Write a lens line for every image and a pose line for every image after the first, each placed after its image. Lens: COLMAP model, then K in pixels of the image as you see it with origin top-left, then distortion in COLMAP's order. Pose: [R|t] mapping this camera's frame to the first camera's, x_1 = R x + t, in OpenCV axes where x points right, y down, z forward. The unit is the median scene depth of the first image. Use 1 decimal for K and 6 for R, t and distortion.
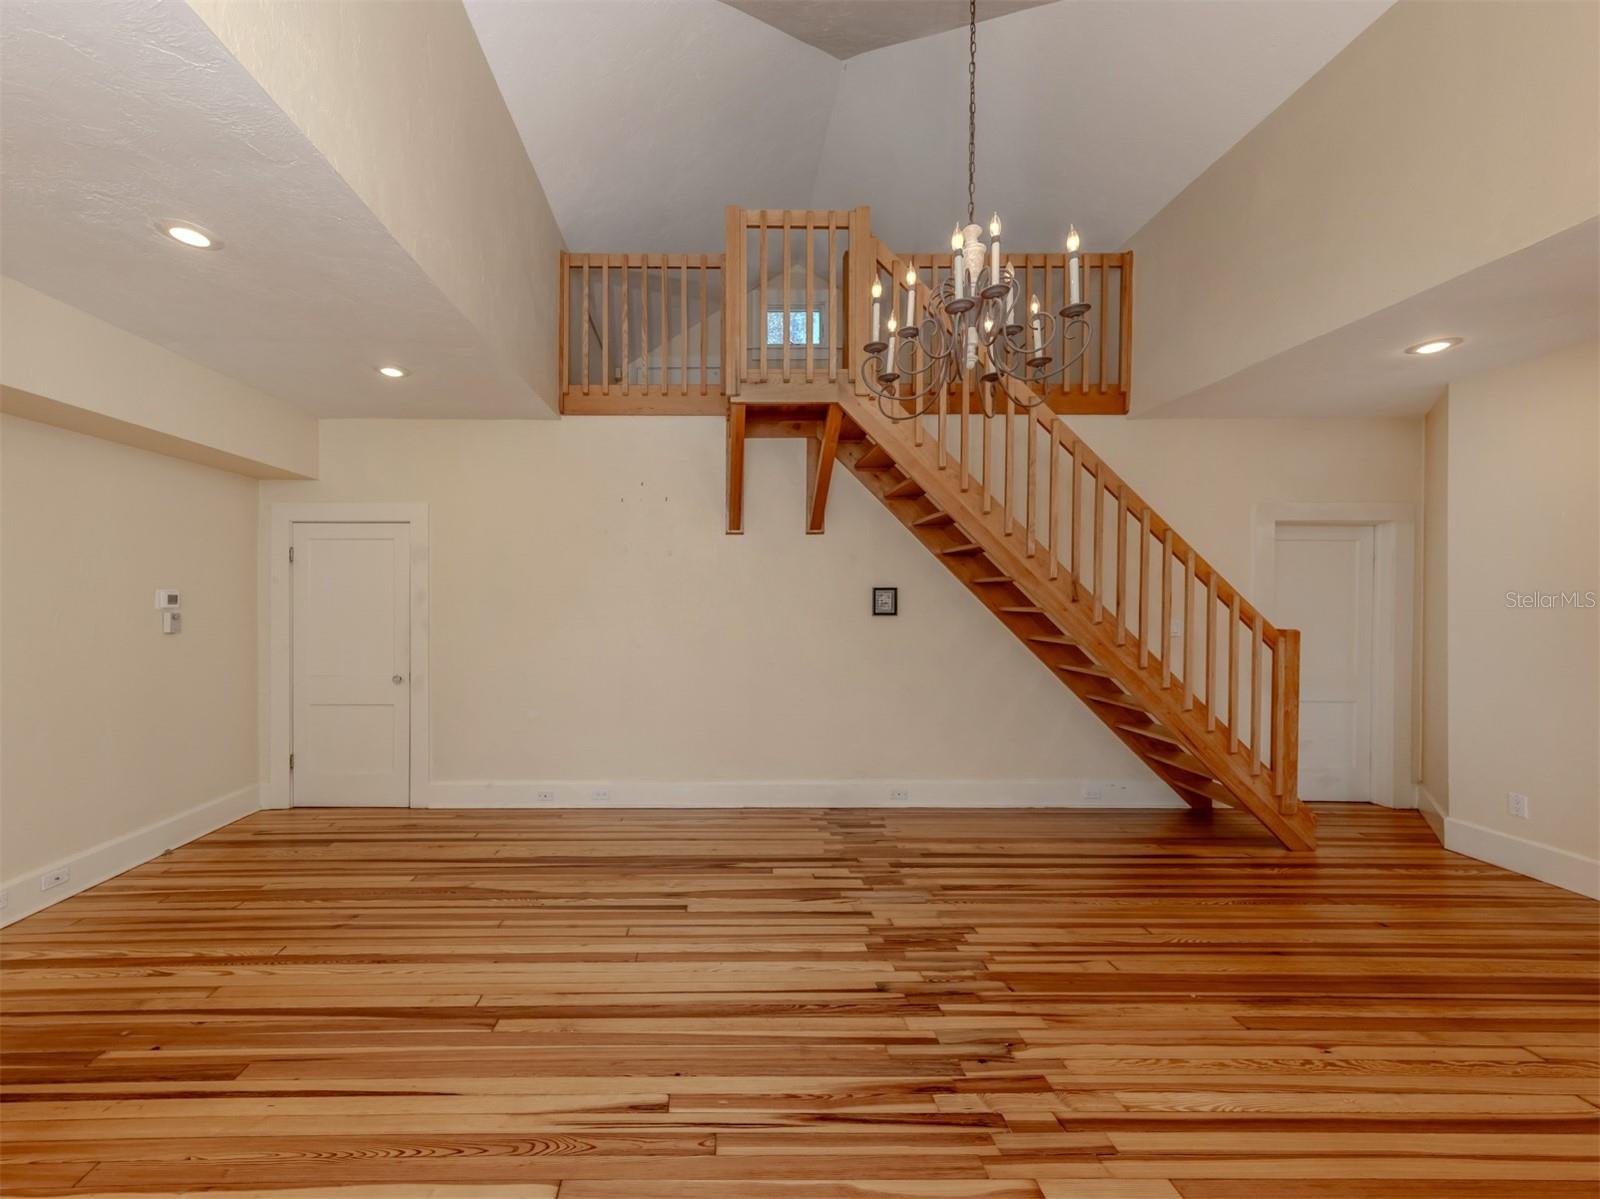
lens RADIAL K [[596.0, 0, 718.1], [0, 596.0, 613.5], [0, 0, 1]] dist [0.007841, -0.000771]
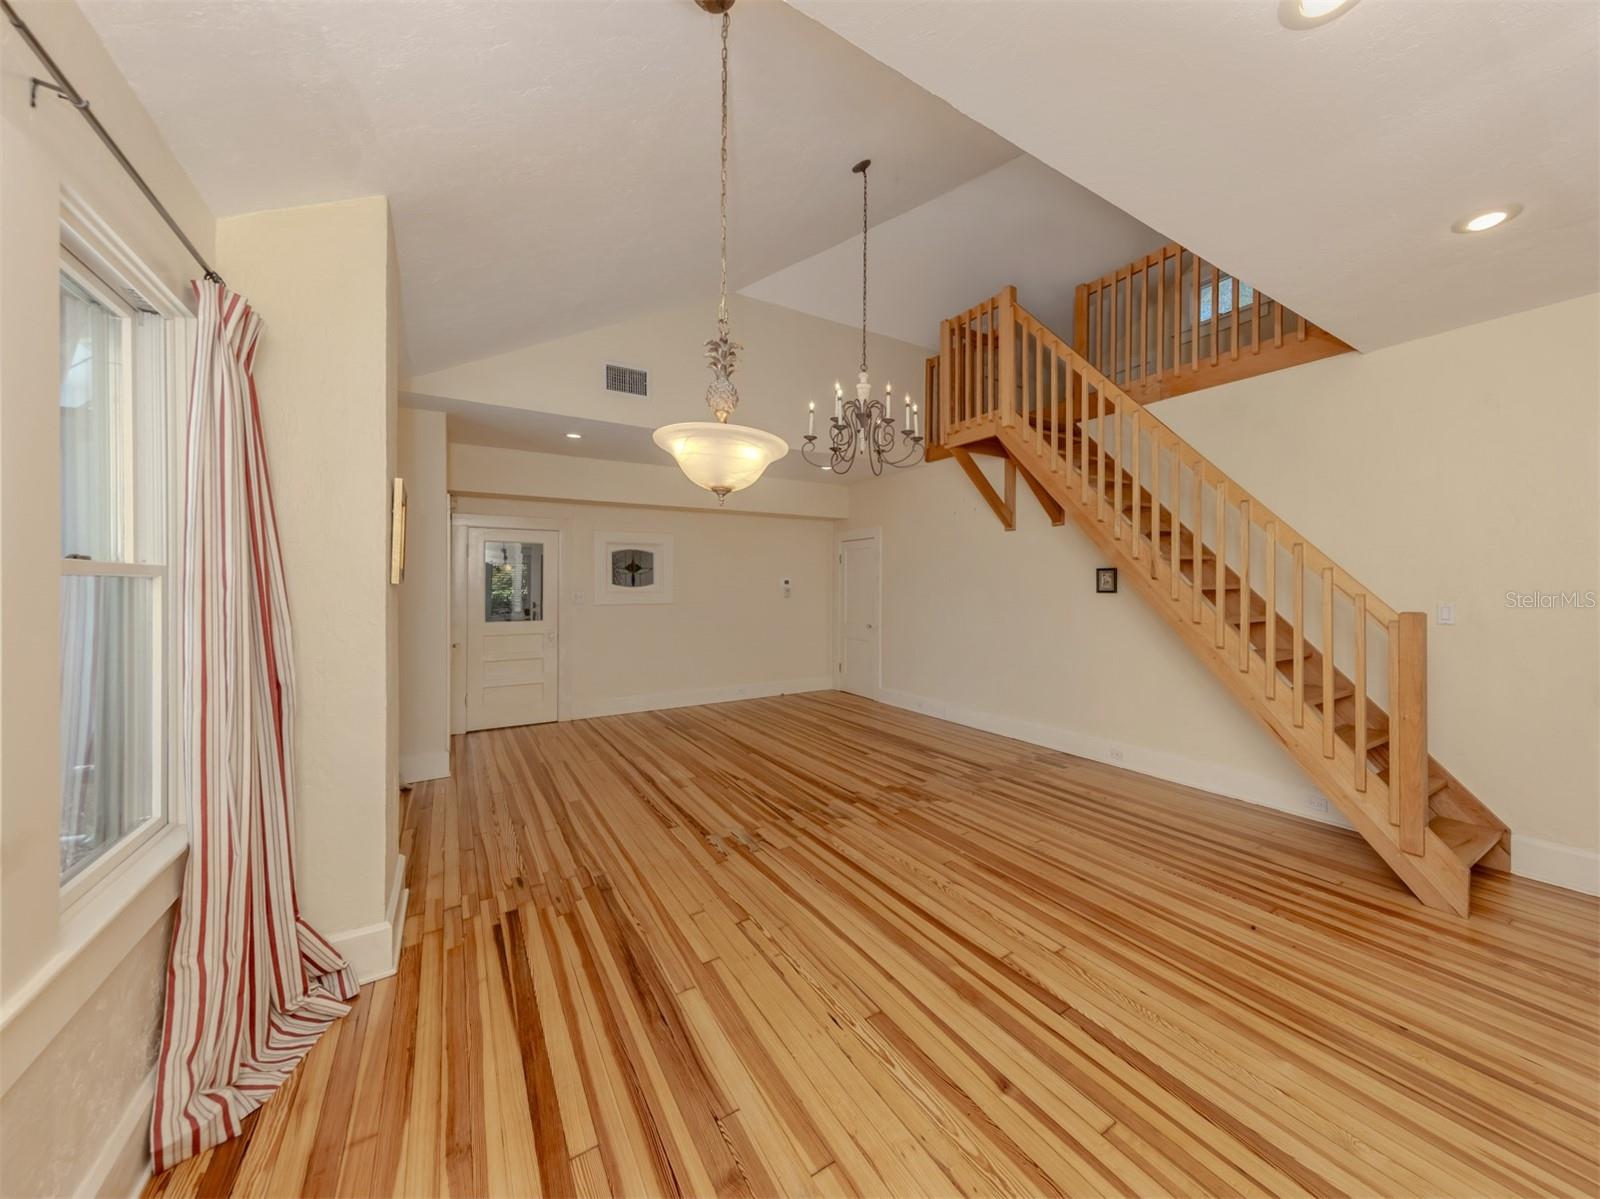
lens RADIAL K [[596.0, 0, 895.8], [0, 596.0, 583.4], [0, 0, 1]] dist [0.007841, -0.000771]
pose [[0.594947, -0.004477, -0.803753, 1.625706], [-0.015350, 0.999739, -0.016930, 0.017620], [0.803619, 0.022410, 0.594722, 0.007781]]
